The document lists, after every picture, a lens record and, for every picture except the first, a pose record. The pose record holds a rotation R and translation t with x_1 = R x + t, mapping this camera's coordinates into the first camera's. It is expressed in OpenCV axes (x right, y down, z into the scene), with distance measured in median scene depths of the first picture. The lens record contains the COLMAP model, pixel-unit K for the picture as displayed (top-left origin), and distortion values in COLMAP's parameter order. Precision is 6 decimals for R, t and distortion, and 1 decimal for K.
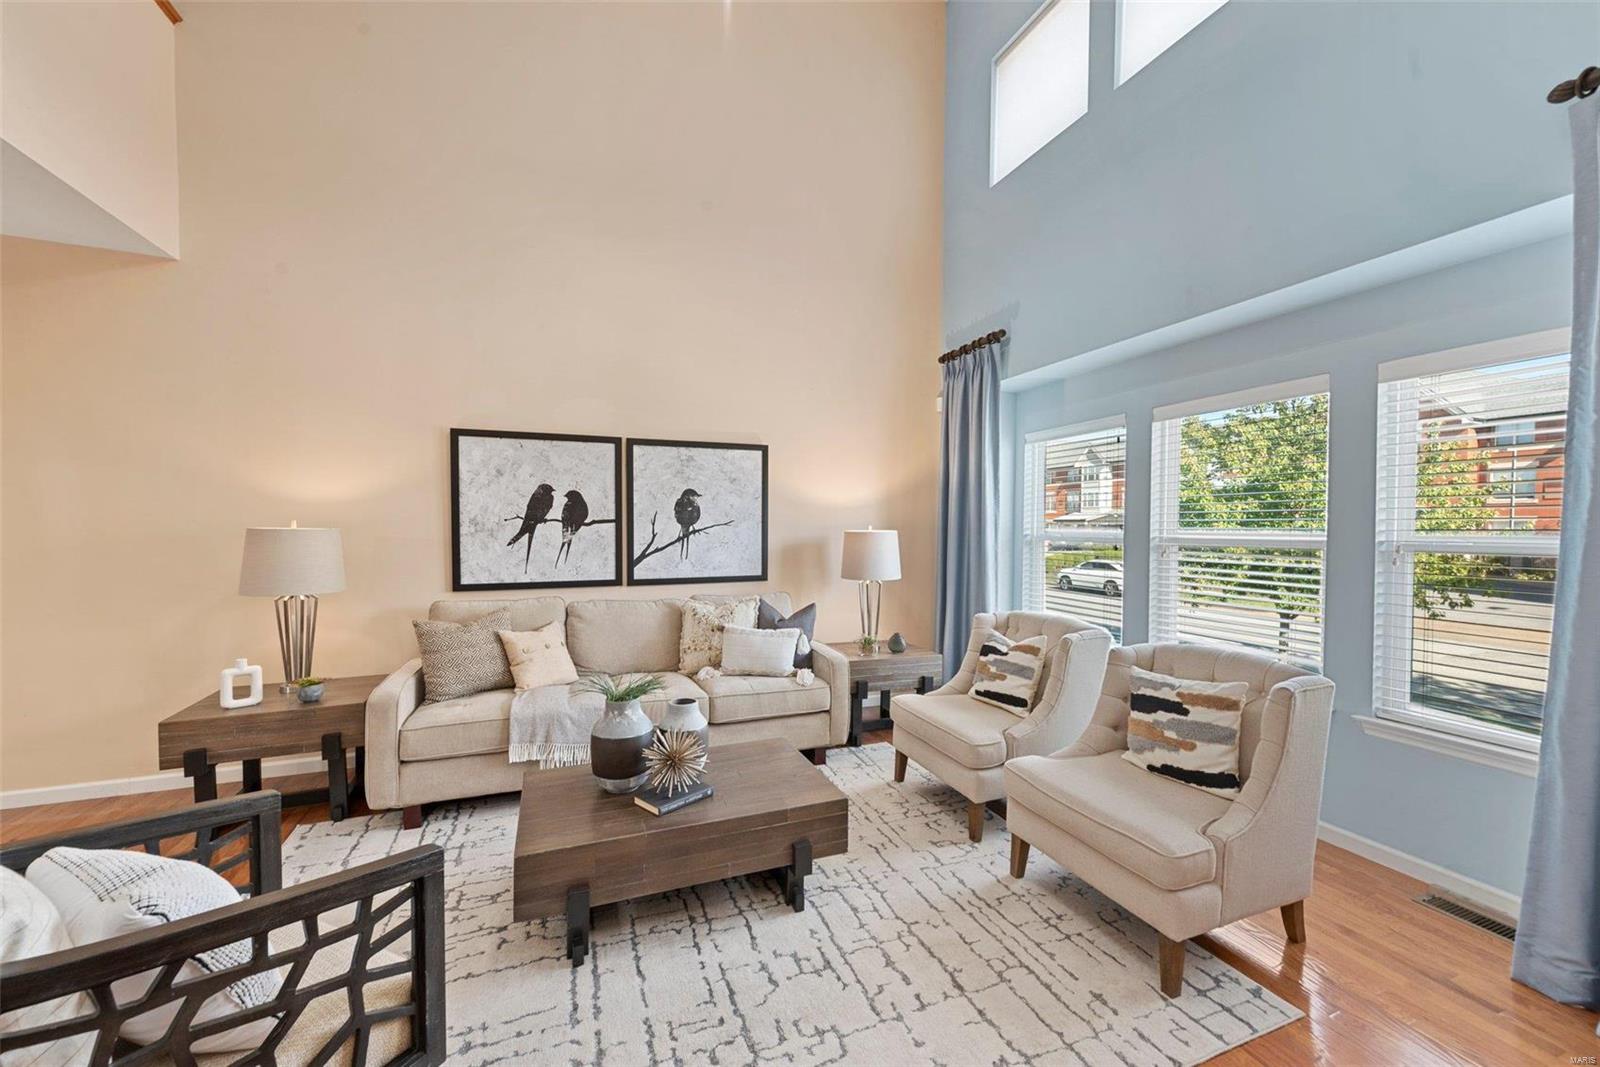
lens RADIAL K [[629.3, 0, 811.5], [0, 629.3, 537.6], [0, 0, 1]] dist [0.015547, -0.004466]
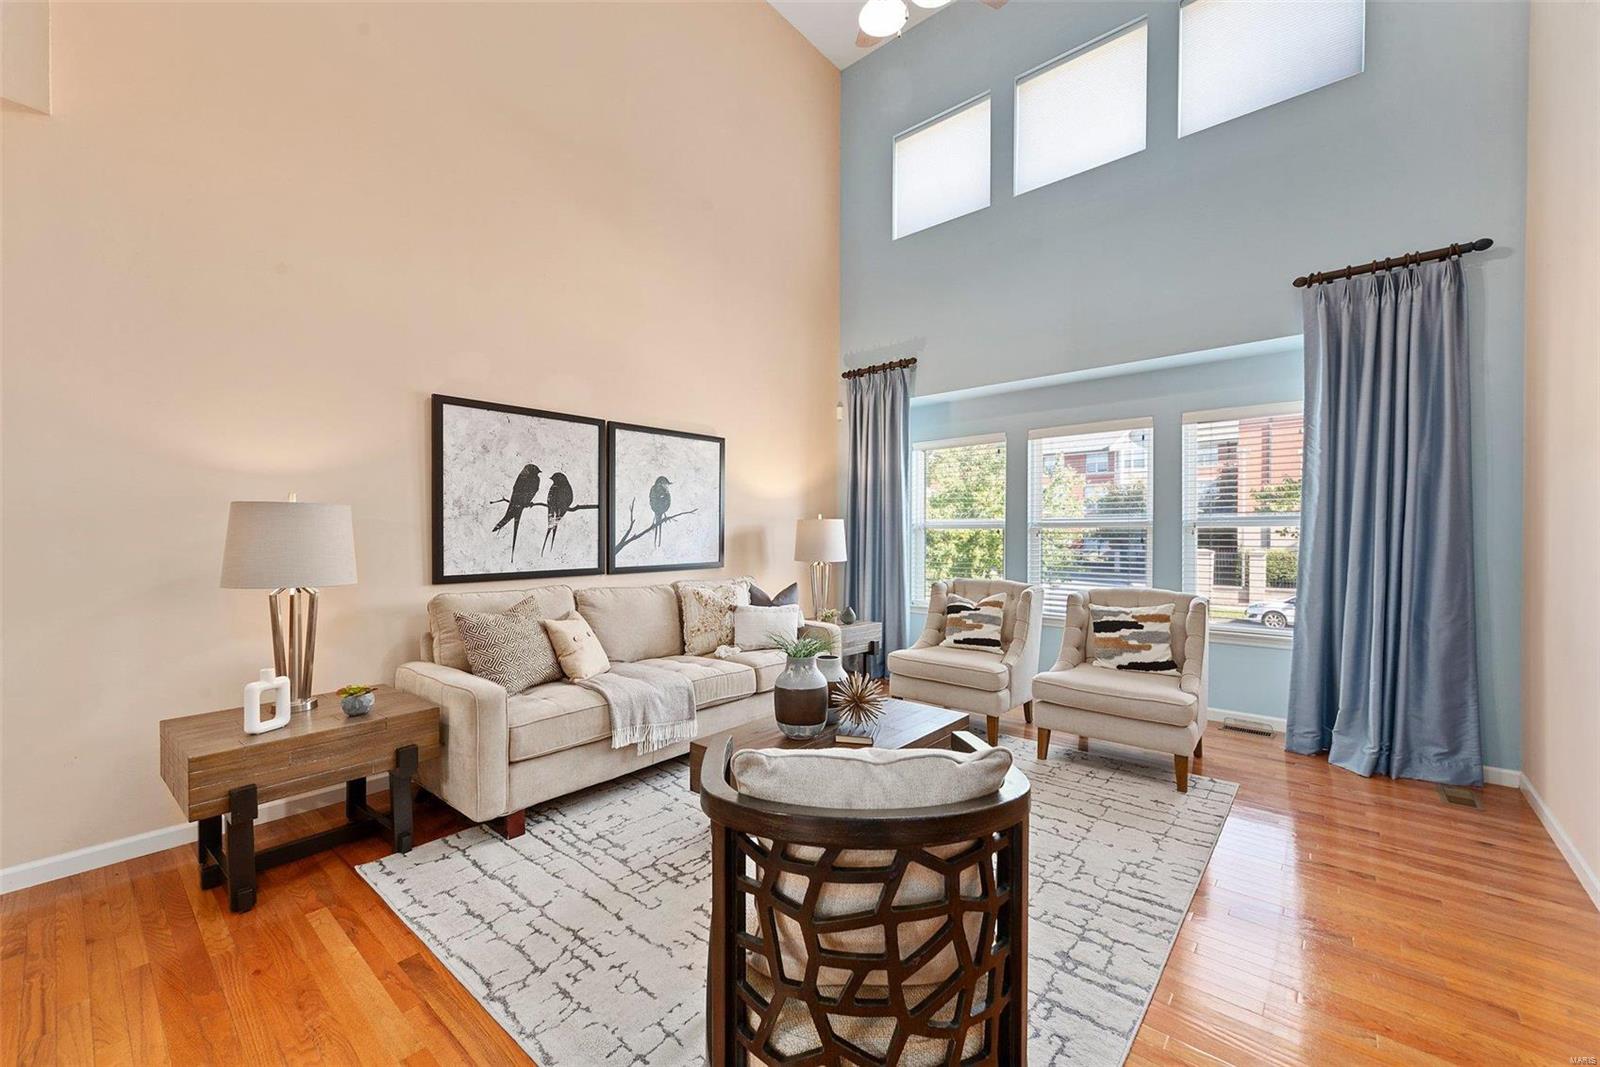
lens RADIAL K [[629.3, 0, 811.5], [0, 629.3, 537.6], [0, 0, 1]] dist [0.015547, -0.004466]
pose [[0.883461, -0.007955, 0.468437, -0.609052], [0.012971, 0.999888, -0.007481, 0.041197], [-0.468325, 0.012685, 0.883465, 0.003059]]
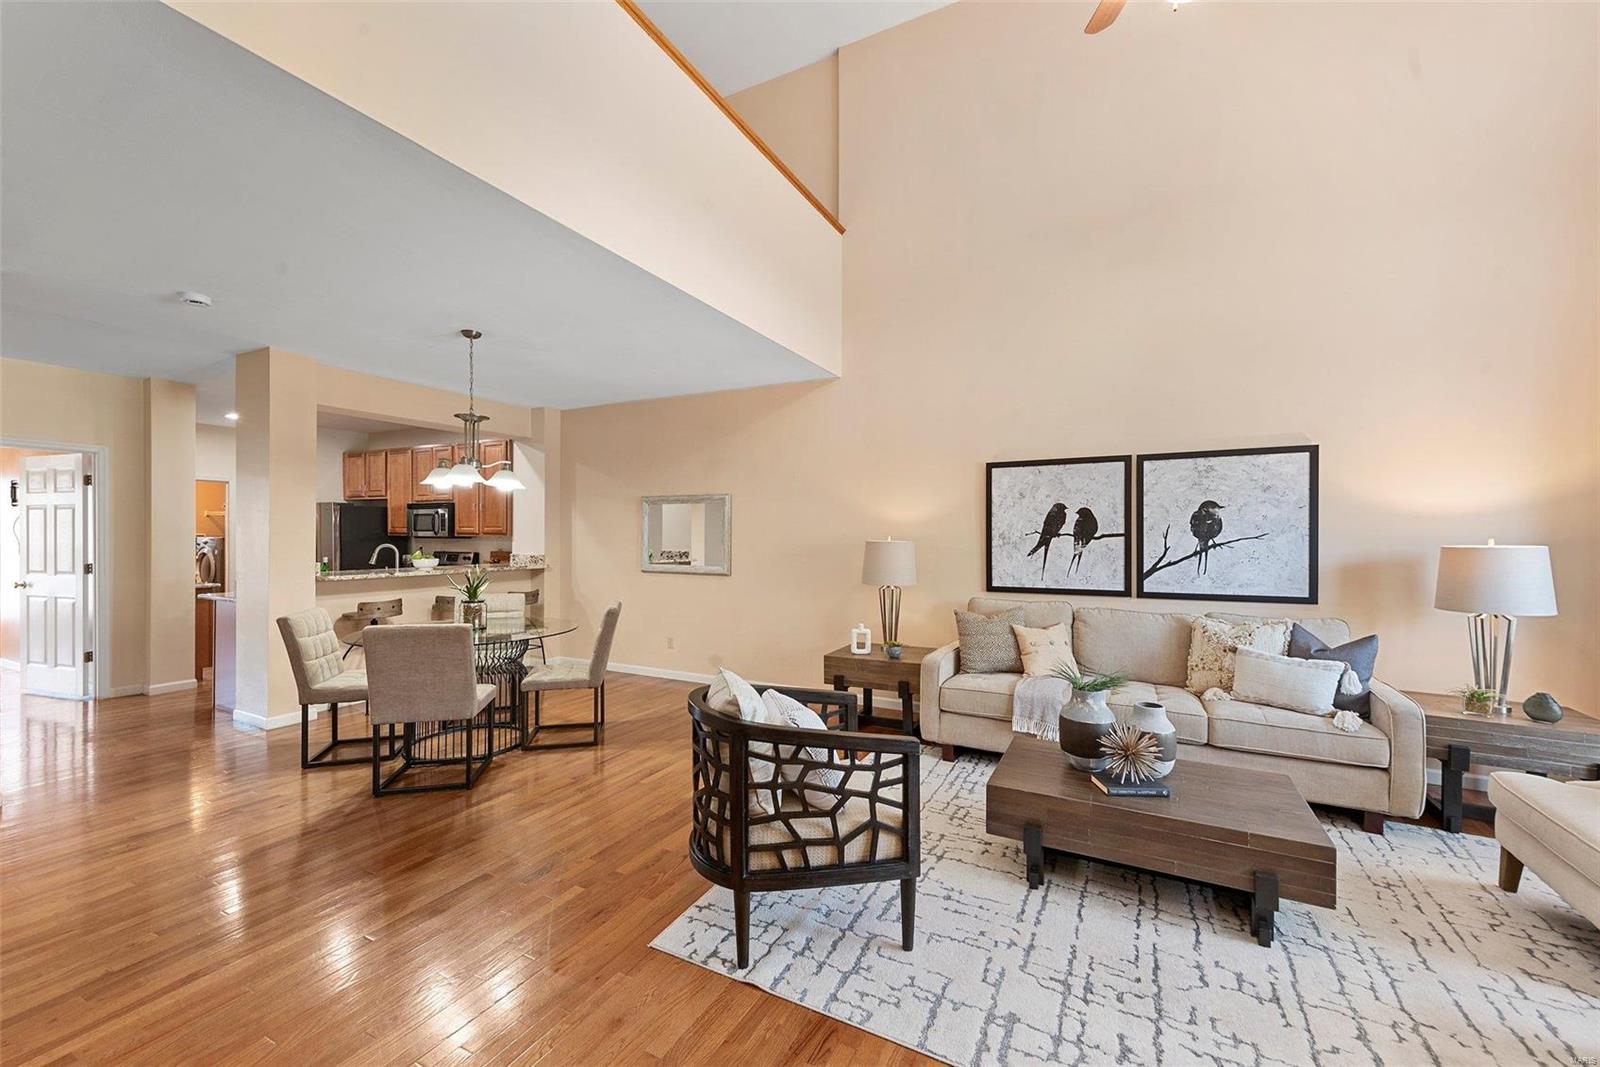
lens RADIAL K [[629.3, 0, 811.5], [0, 629.3, 537.6], [0, 0, 1]] dist [0.015547, -0.004466]
pose [[0.653436, -0.001912, -0.756979, 0.185258], [-0.014907, 0.999770, -0.015393, 0.002674], [0.756835, 0.021343, 0.653258, -0.105511]]
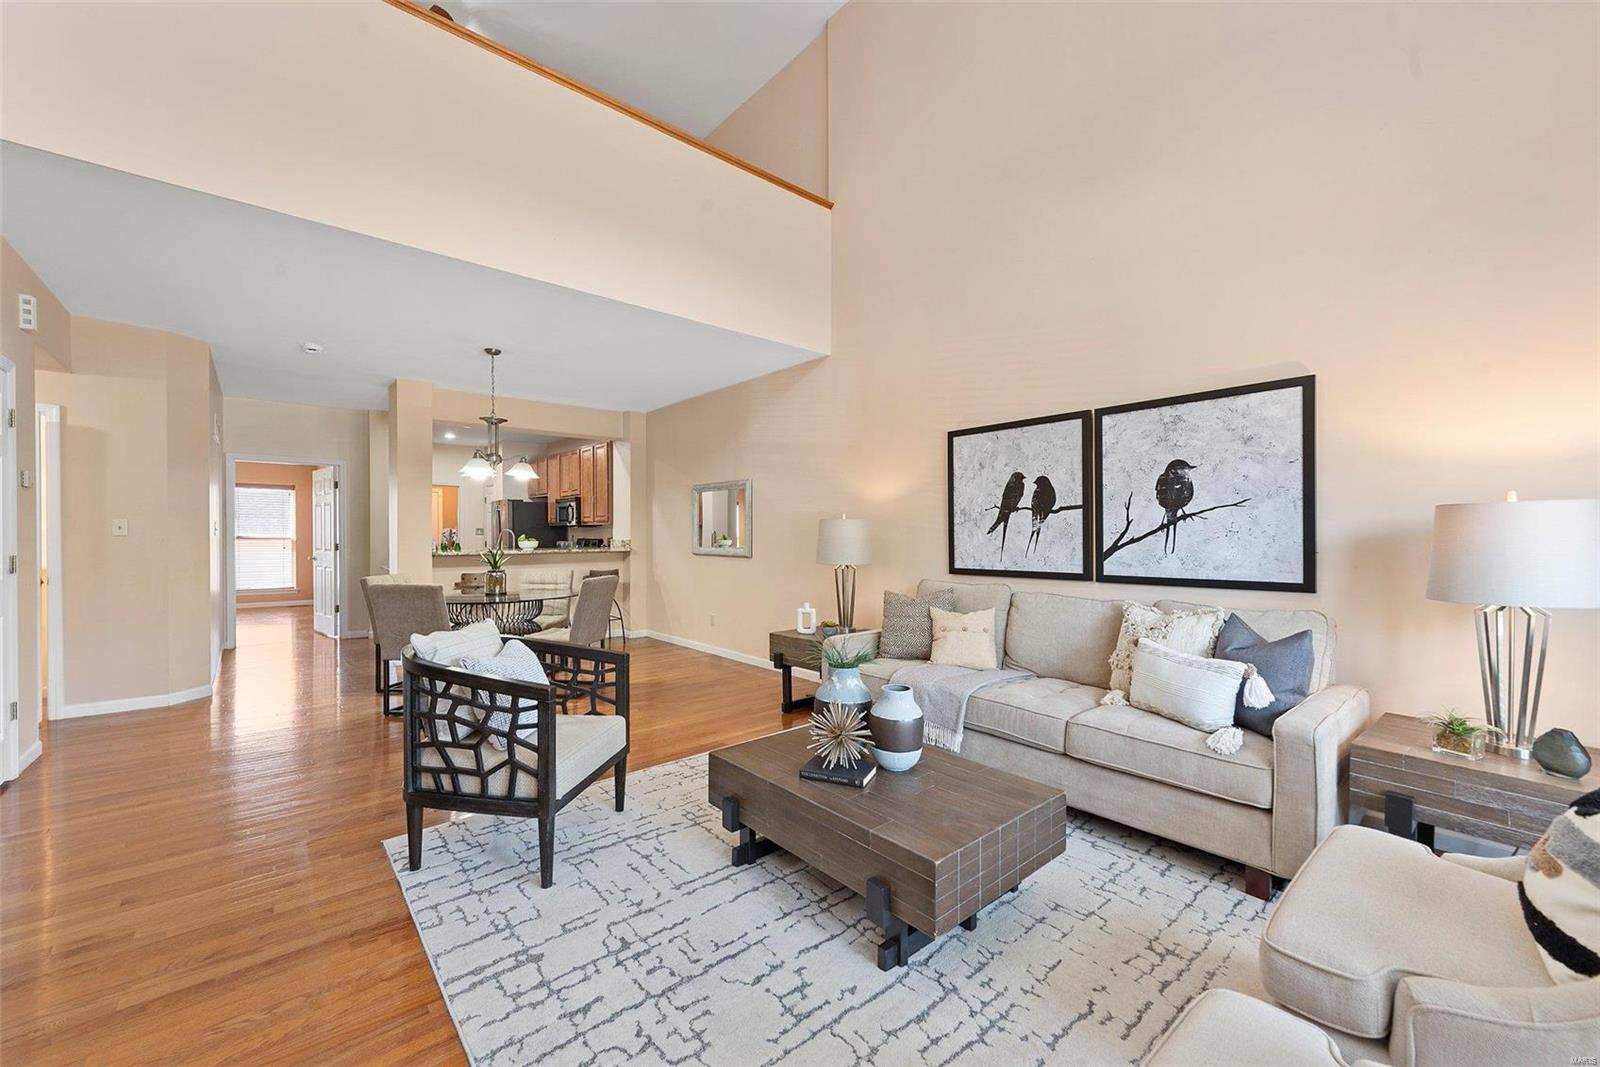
lens RADIAL K [[629.3, 0, 811.5], [0, 629.3, 537.6], [0, 0, 1]] dist [0.015547, -0.004466]
pose [[0.327414, -0.001098, -0.944880, 0.505281], [-0.017209, 0.999827, -0.007125, 0.037874], [0.944724, 0.018594, 0.327339, 0.458600]]
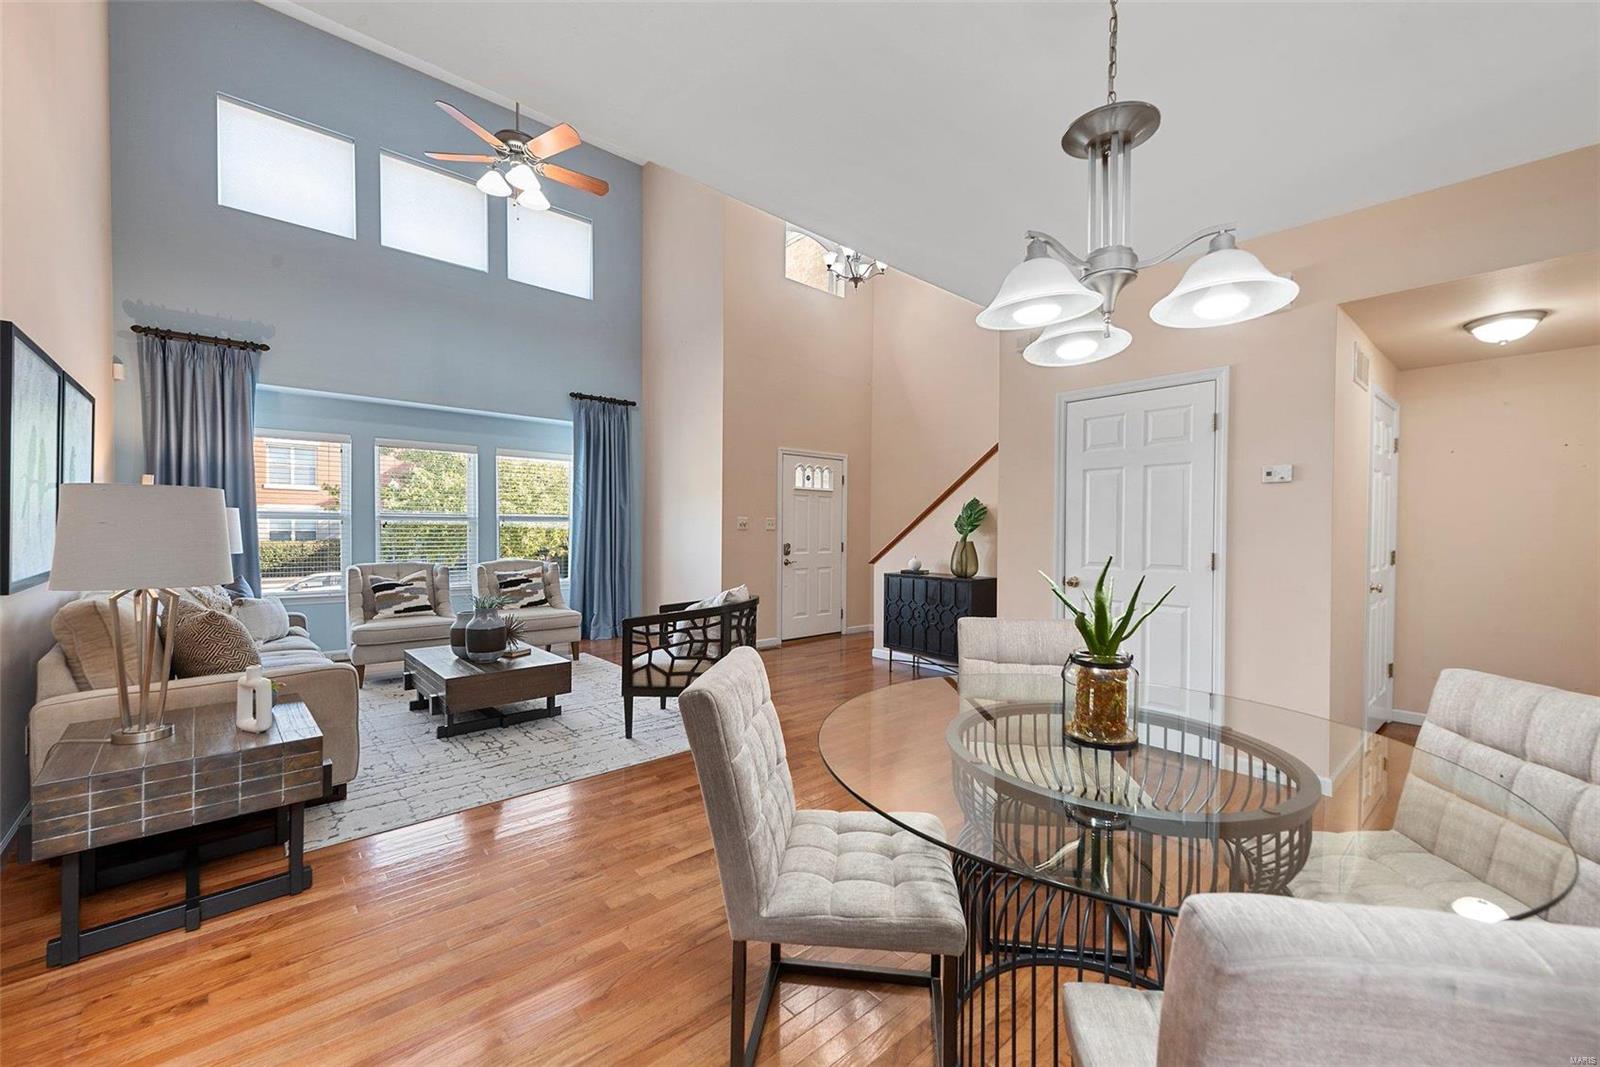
lens RADIAL K [[629.3, 0, 811.5], [0, 629.3, 537.6], [0, 0, 1]] dist [0.015547, -0.004466]
pose [[-0.344774, -0.019795, 0.938477, -1.620311], [0.008755, 0.999666, 0.024302, 0.030281], [-0.938645, 0.016595, -0.344485, 0.578178]]
